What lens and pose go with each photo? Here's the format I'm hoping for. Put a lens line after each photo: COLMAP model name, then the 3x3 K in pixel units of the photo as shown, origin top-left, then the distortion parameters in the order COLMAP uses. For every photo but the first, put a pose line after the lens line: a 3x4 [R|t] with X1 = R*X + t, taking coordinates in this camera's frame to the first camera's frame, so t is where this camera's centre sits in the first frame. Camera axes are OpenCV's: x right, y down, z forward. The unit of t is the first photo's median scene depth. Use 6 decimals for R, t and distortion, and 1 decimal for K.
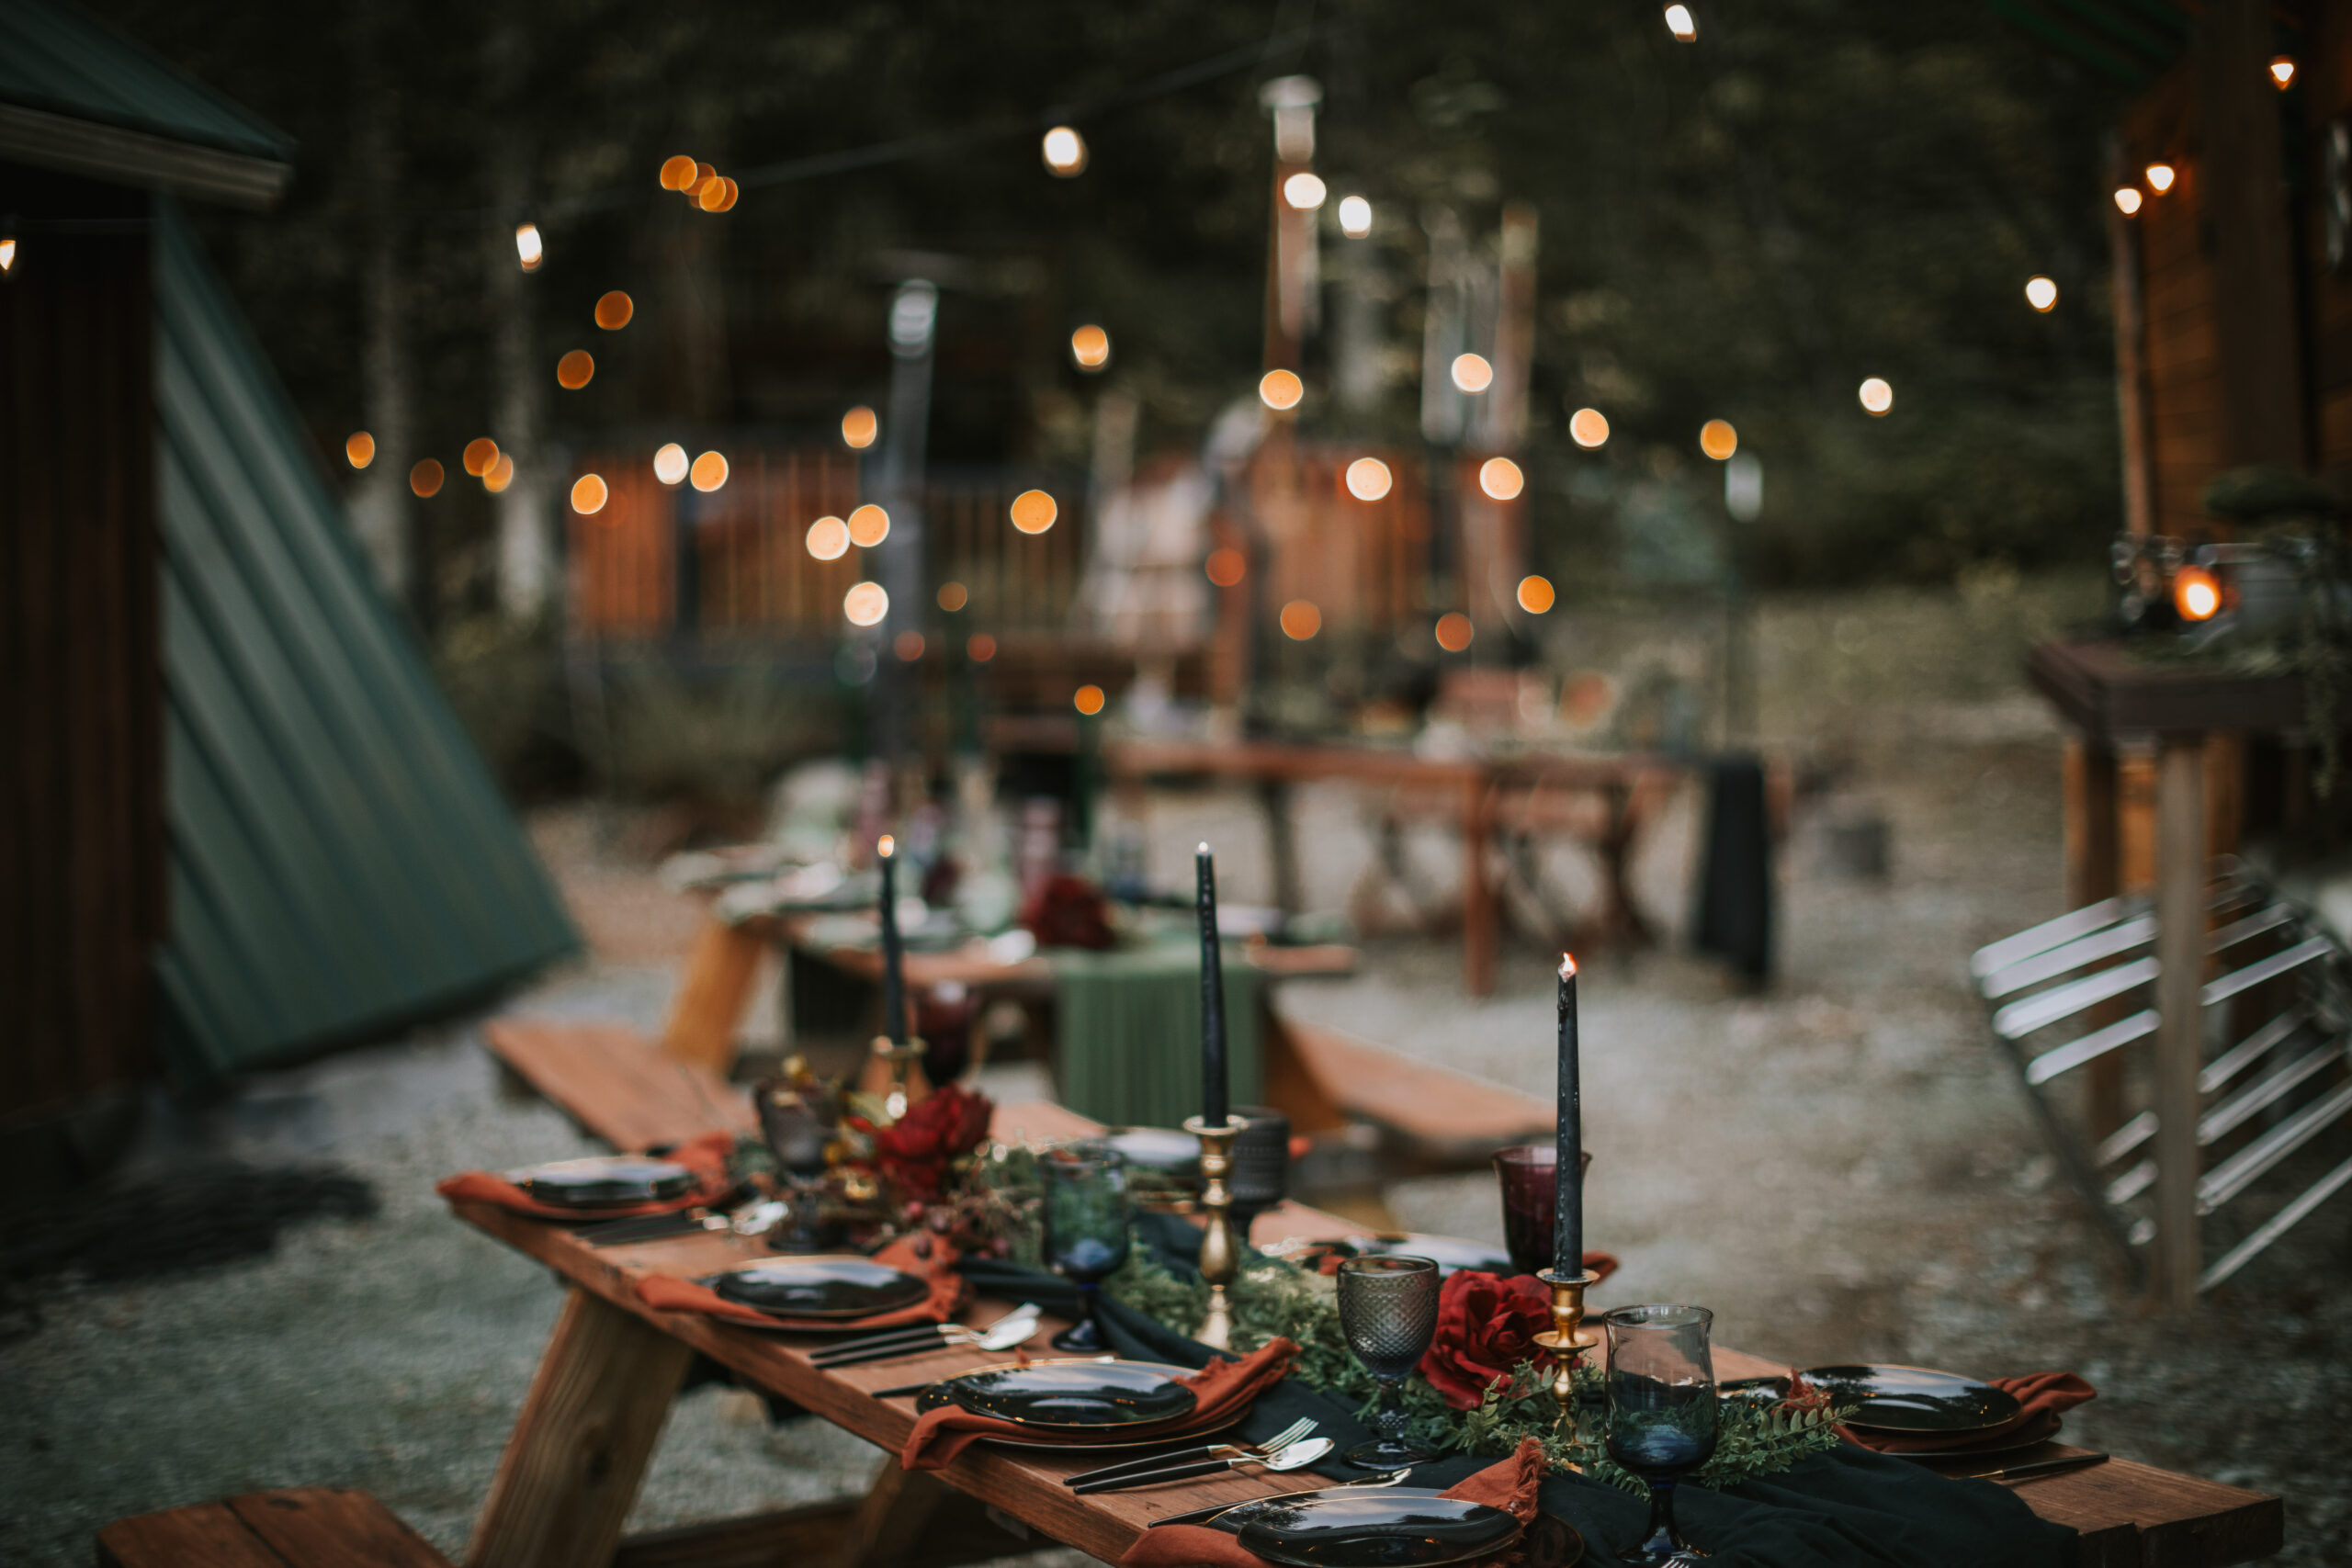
lens RADIAL K [[1912.3, 0, 1174.5], [0, 1912.3, 718.8], [0, 0, 1]] dist [-0.112822, 0.114976]
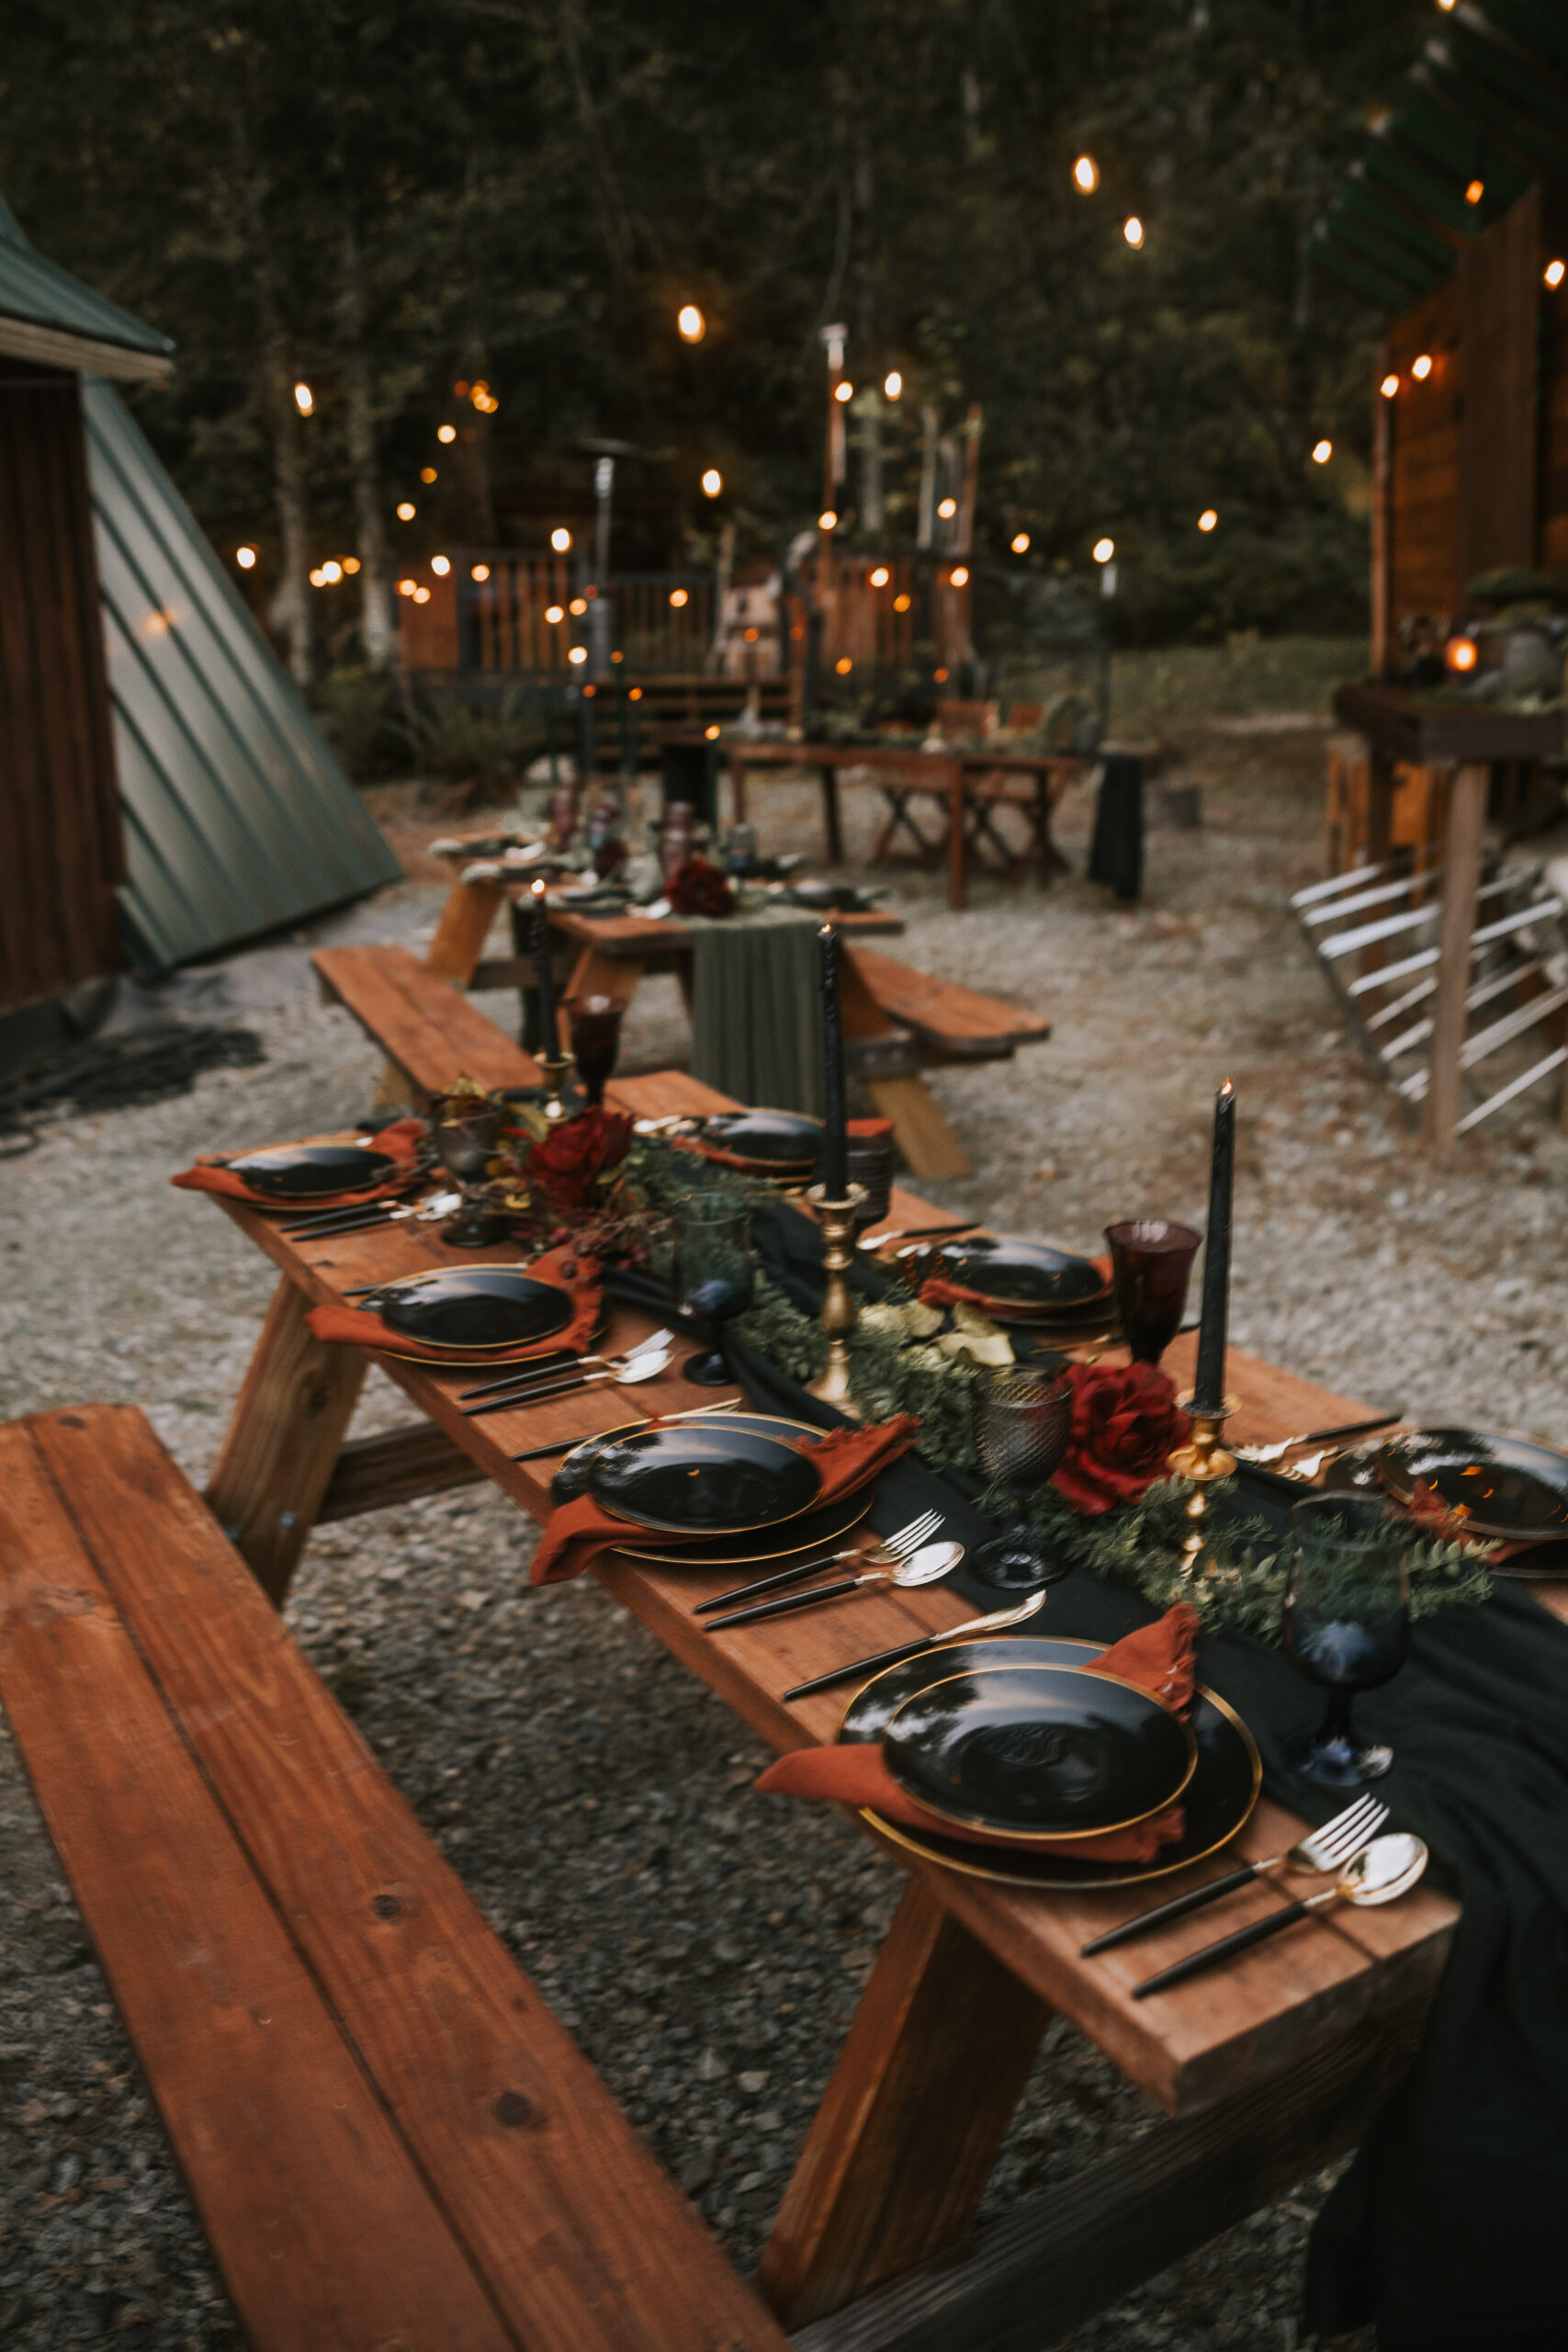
lens RADIAL K [[1896.5, 0, 780.0], [0, 1896.5, 1188.4], [0, 0, 1]] dist [-0.113107, 0.114784]
pose [[0.999946, 0.001707, -0.010245, 0.025475], [0.000372, 0.979888, 0.199546, 0.054927], [0.010380, -0.199539, 0.979835, -0.548880]]
